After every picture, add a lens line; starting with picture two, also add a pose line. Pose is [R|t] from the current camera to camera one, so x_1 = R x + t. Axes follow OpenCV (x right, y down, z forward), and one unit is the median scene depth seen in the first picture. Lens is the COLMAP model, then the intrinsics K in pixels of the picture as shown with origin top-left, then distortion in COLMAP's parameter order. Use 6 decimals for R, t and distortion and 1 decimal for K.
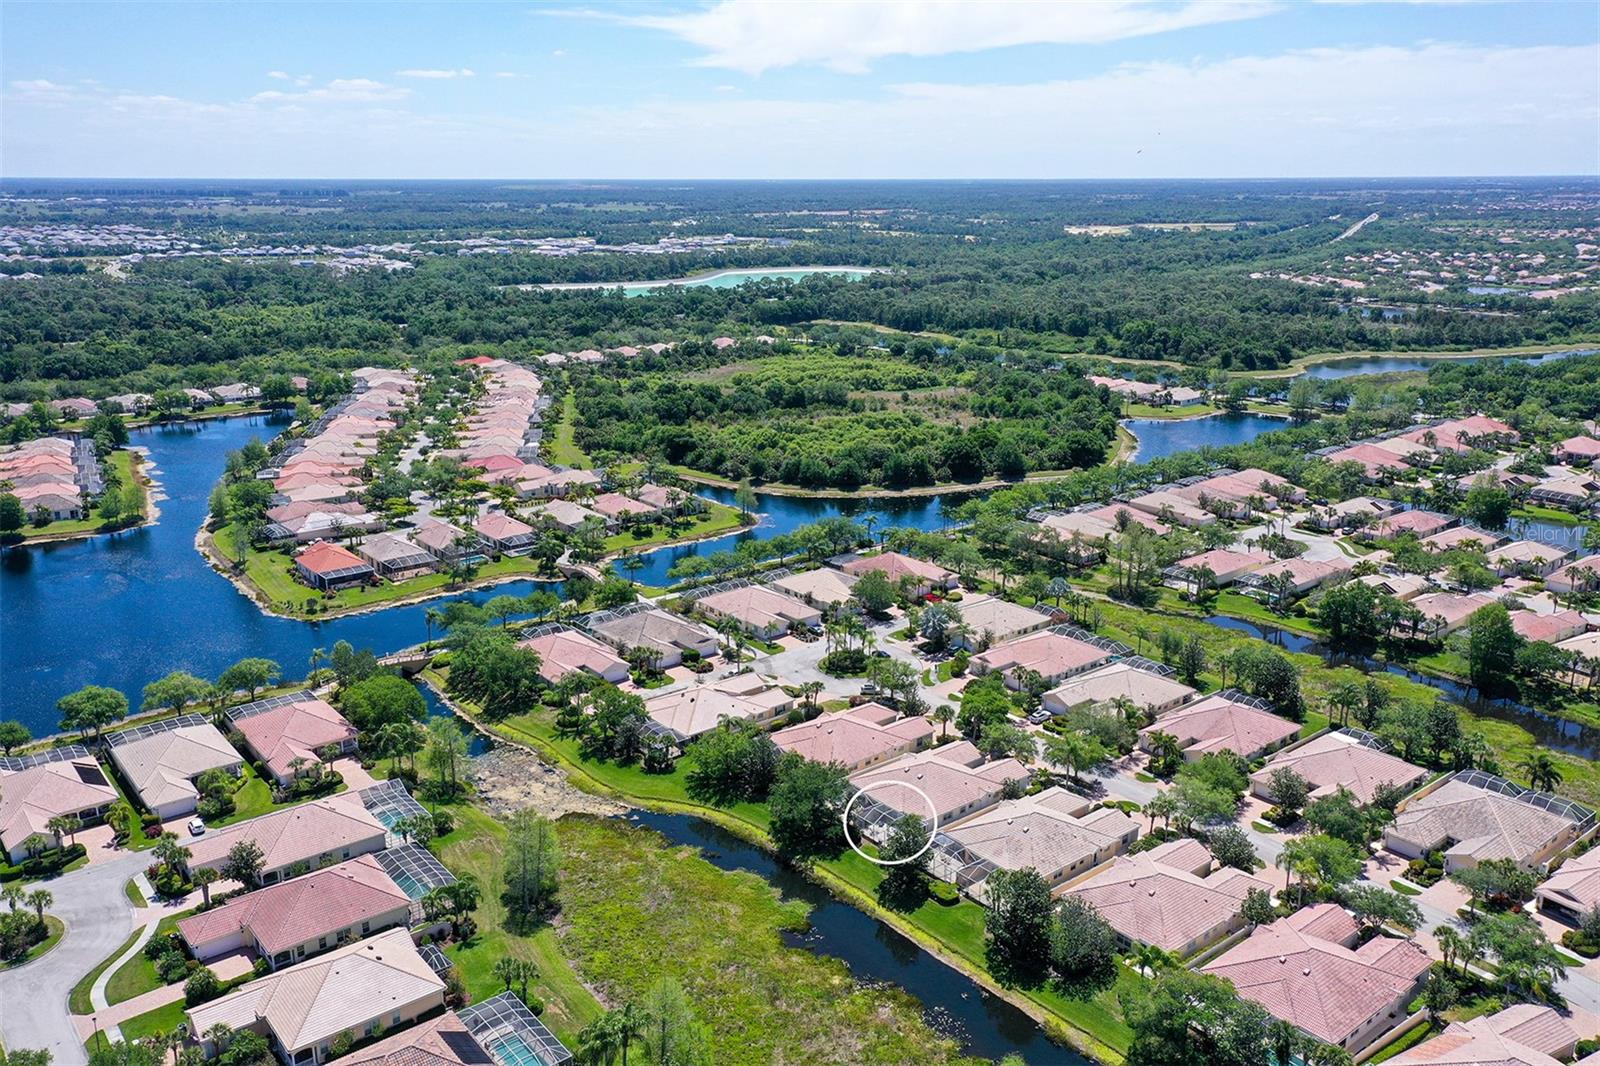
lens RADIAL K [[1281.1, 0, 798.9], [0, 1281.1, 495.5], [0, 0, 1]] dist [0.016169, 0.005652]
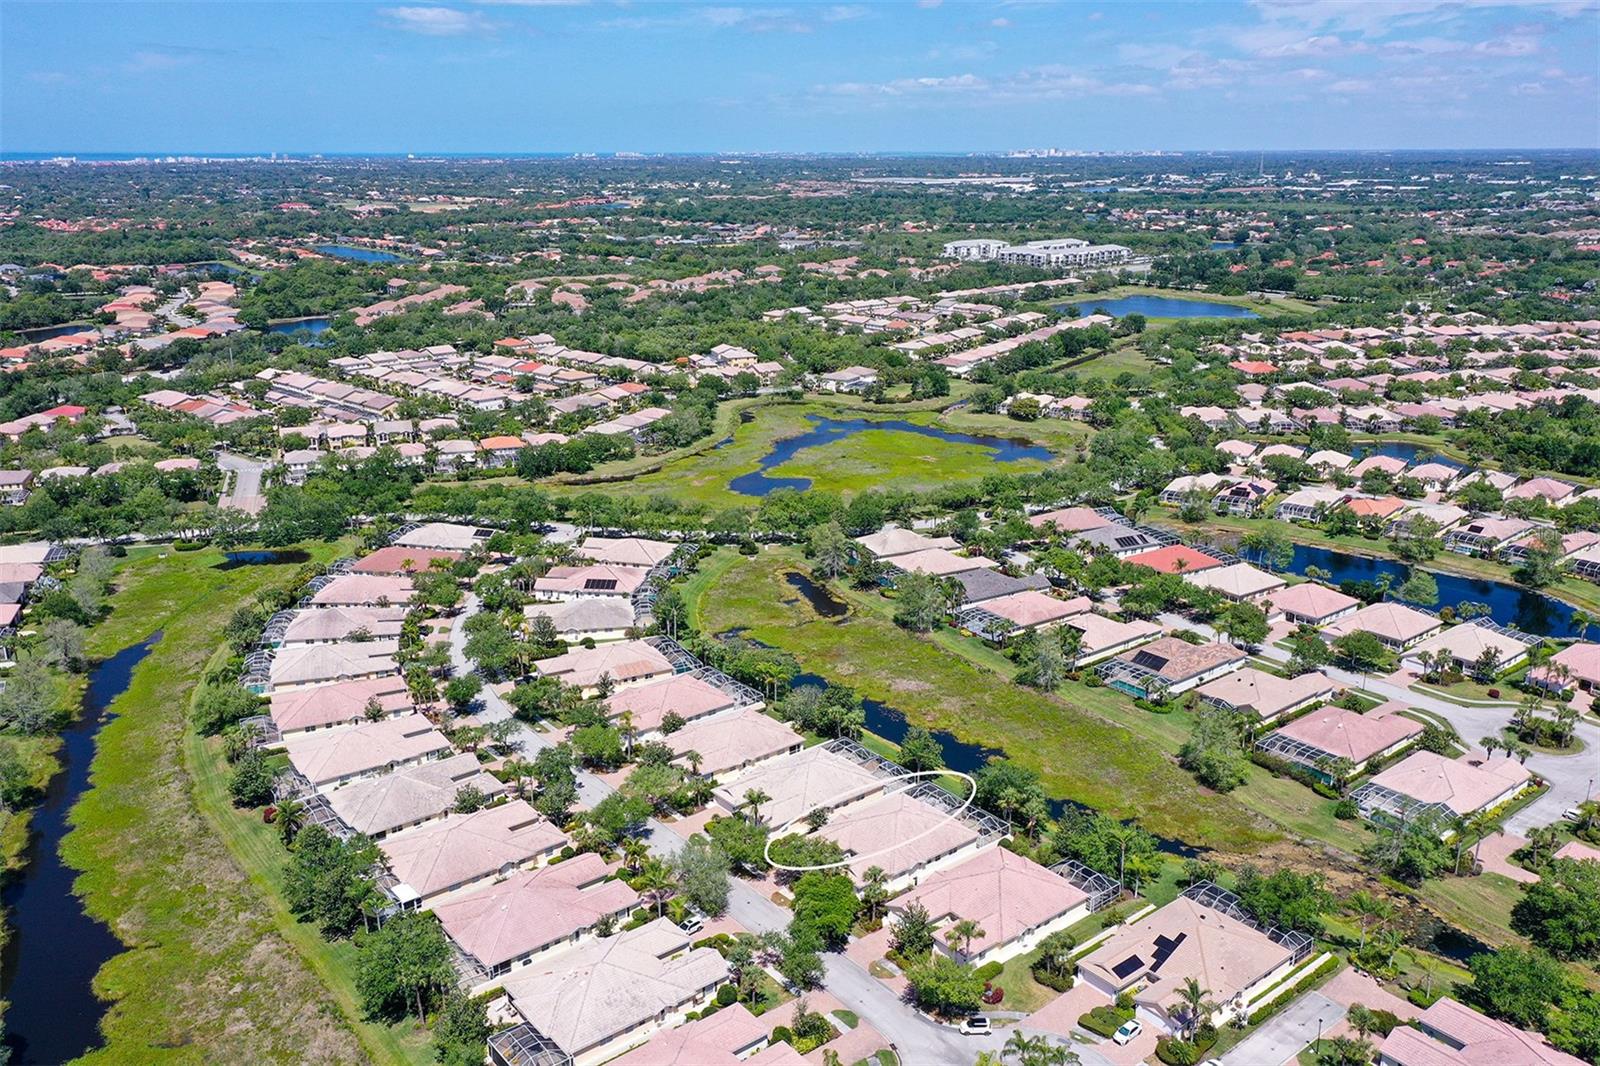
lens RADIAL K [[1281.1, 0, 798.9], [0, 1281.1, 495.5], [0, 0, 1]] dist [0.016169, 0.005652]
pose [[-0.999974, 0.007189, -0.000267, 0.147779], [0.006190, 0.878718, 0.477302, -0.402196], [0.003666, 0.477288, -0.878739, 1.470913]]
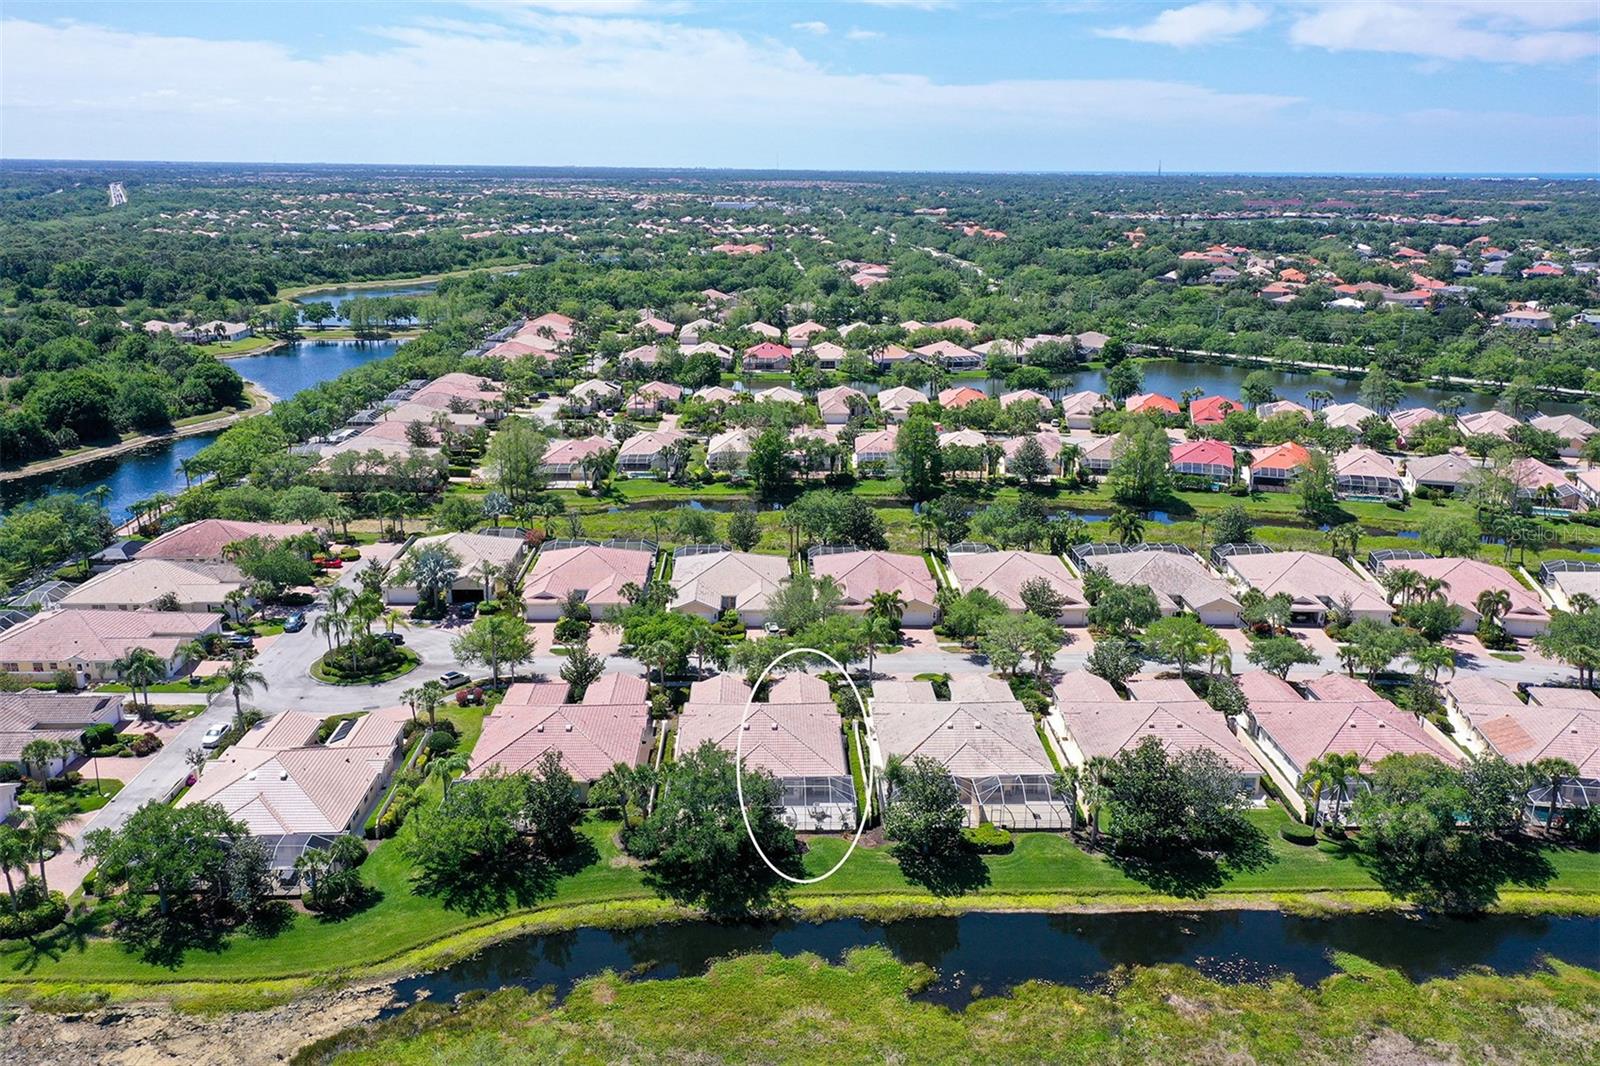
lens RADIAL K [[1274.8, 0, 802.9], [0, 1274.8, 497.8], [0, 0, 1]] dist [0.024003, -0.003274]
pose [[0.598982, -0.188775, 0.778193, -0.330474], [0.178916, 0.978797, 0.099724, 0.029290], [-0.780519, 0.079499, 0.620057, 0.461314]]
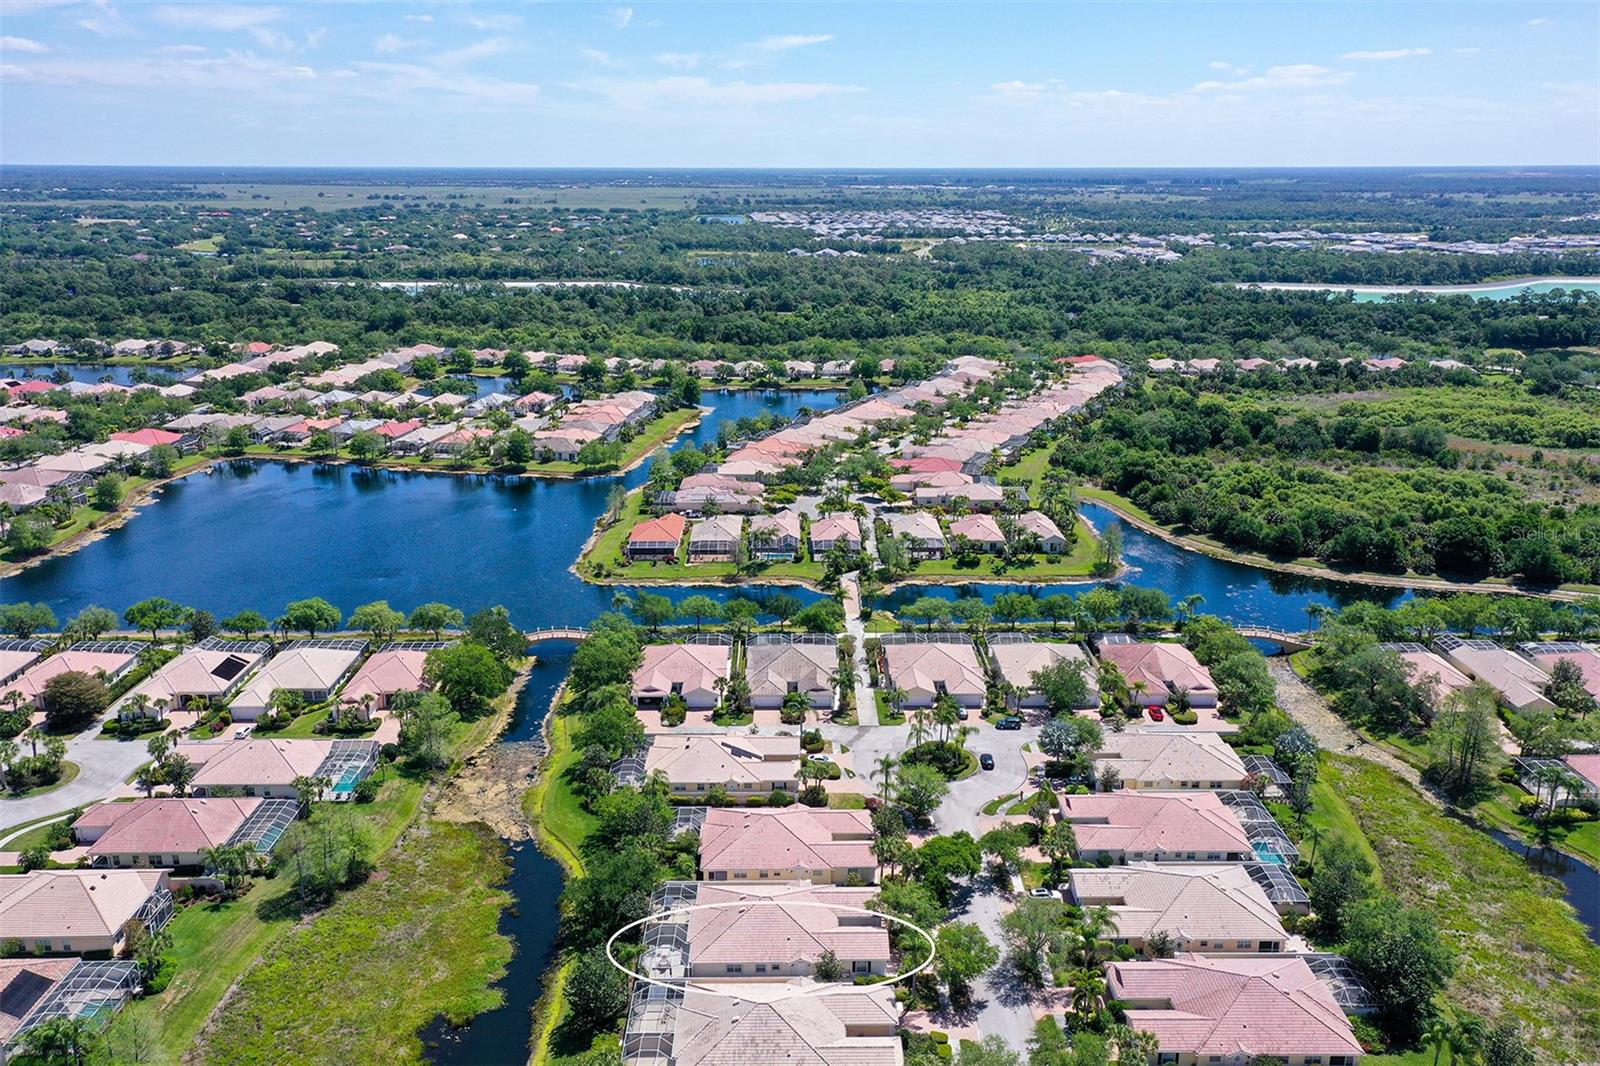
lens RADIAL K [[1281.1, 0, 798.9], [0, 1281.1, 495.5], [0, 0, 1]] dist [0.016169, 0.005652]
pose [[0.782779, 0.155245, -0.602624, 0.474321], [-0.149969, 0.986902, 0.059438, -0.078582], [0.603958, 0.043848, 0.795809, 0.298164]]
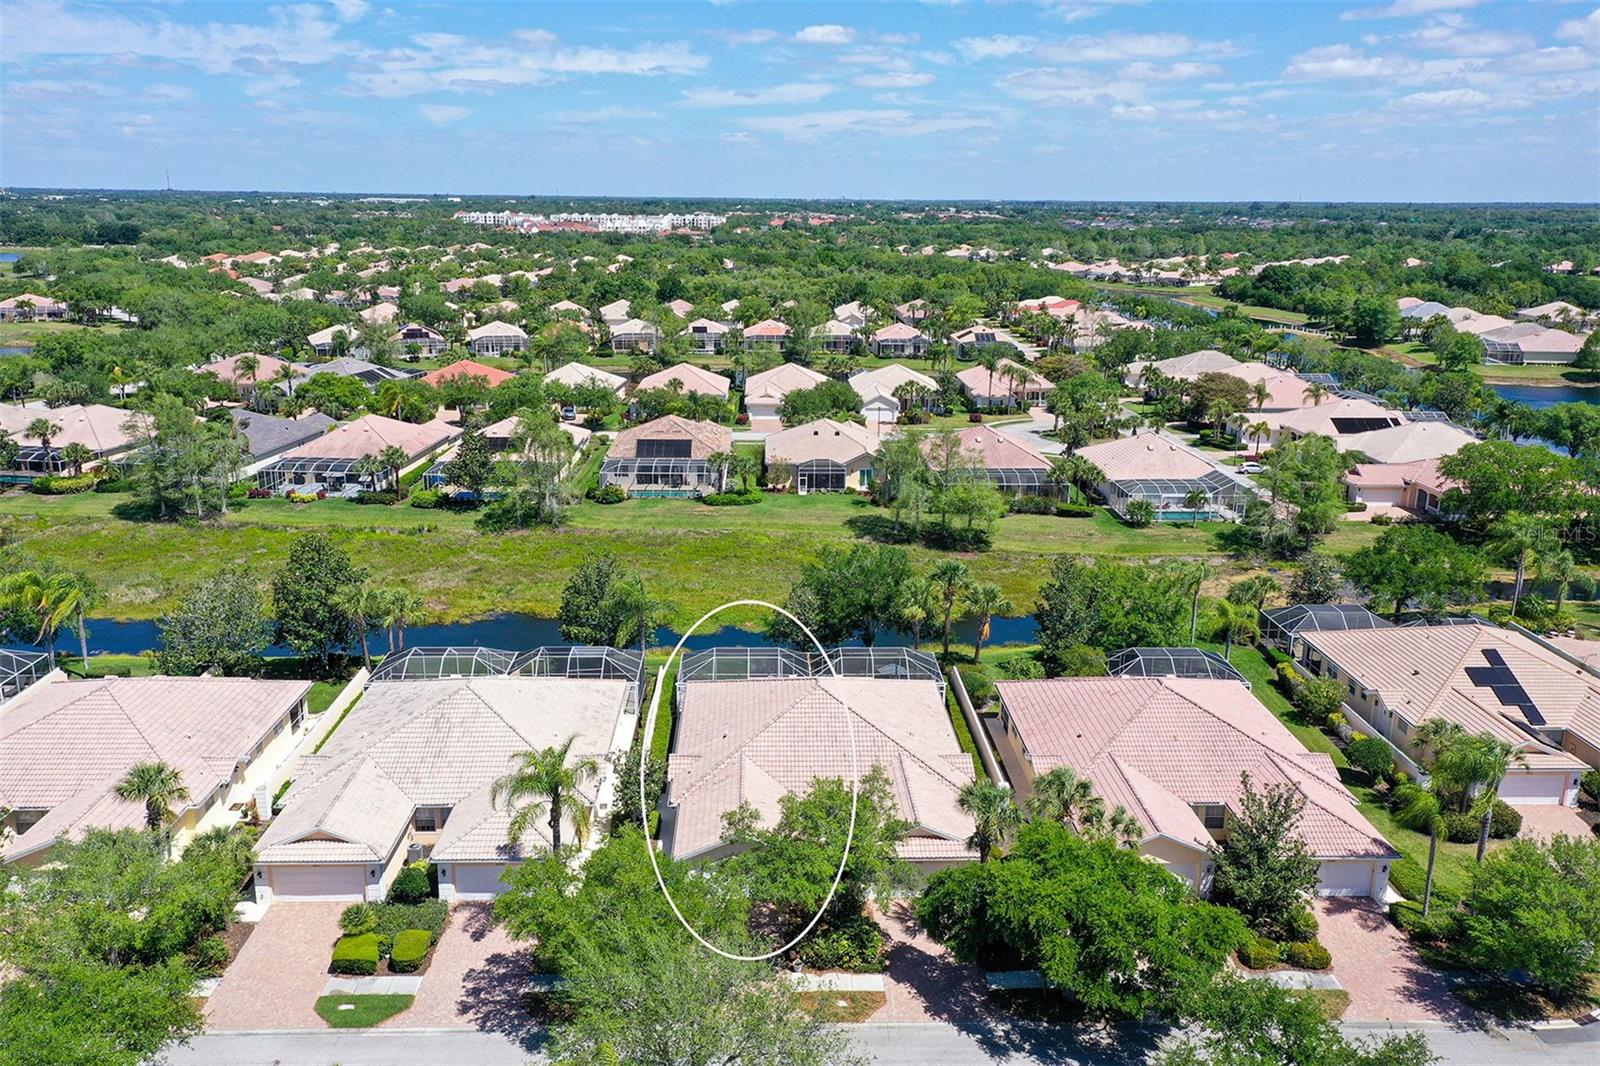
lens RADIAL K [[1281.1, 0, 798.9], [0, 1281.1, 495.5], [0, 0, 1]] dist [0.016169, 0.005652]
pose [[-0.597531, 0.179570, -0.781480, 0.334869], [-0.193427, 0.913541, 0.357812, 0.014316], [0.778166, 0.364963, -0.511136, 0.984861]]
